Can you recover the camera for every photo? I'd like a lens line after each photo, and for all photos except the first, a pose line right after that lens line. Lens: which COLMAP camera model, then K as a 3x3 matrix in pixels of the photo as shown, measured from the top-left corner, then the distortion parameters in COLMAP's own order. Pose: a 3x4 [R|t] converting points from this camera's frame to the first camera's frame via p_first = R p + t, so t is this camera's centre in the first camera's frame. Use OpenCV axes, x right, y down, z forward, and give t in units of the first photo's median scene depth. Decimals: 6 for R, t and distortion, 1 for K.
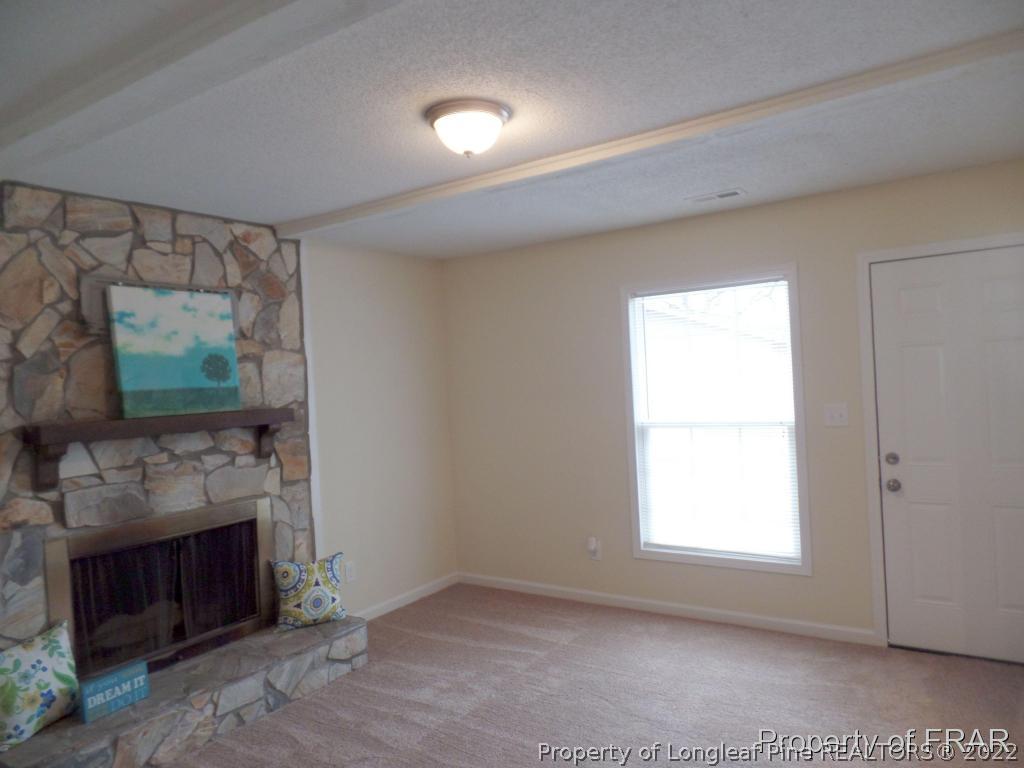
lens RADIAL K [[699.9, 0, 512.0], [0, 699.9, 384.0], [0, 0, 1]] dist [-0.002665, -0.001141]
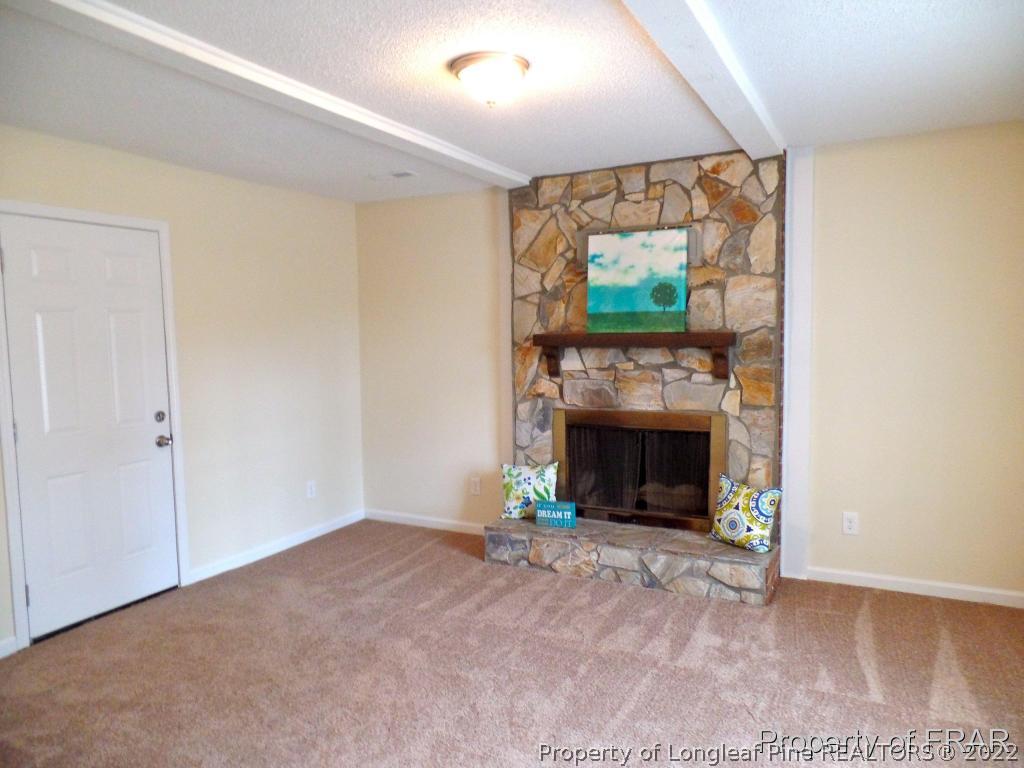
lens RADIAL K [[699.9, 0, 512.0], [0, 699.9, 384.0], [0, 0, 1]] dist [-0.002665, -0.001141]
pose [[0.121581, 0.128803, -0.984189, 0.721852], [0.004291, 0.991467, 0.130286, -0.028671], [0.992572, -0.020064, 0.119991, 0.611079]]
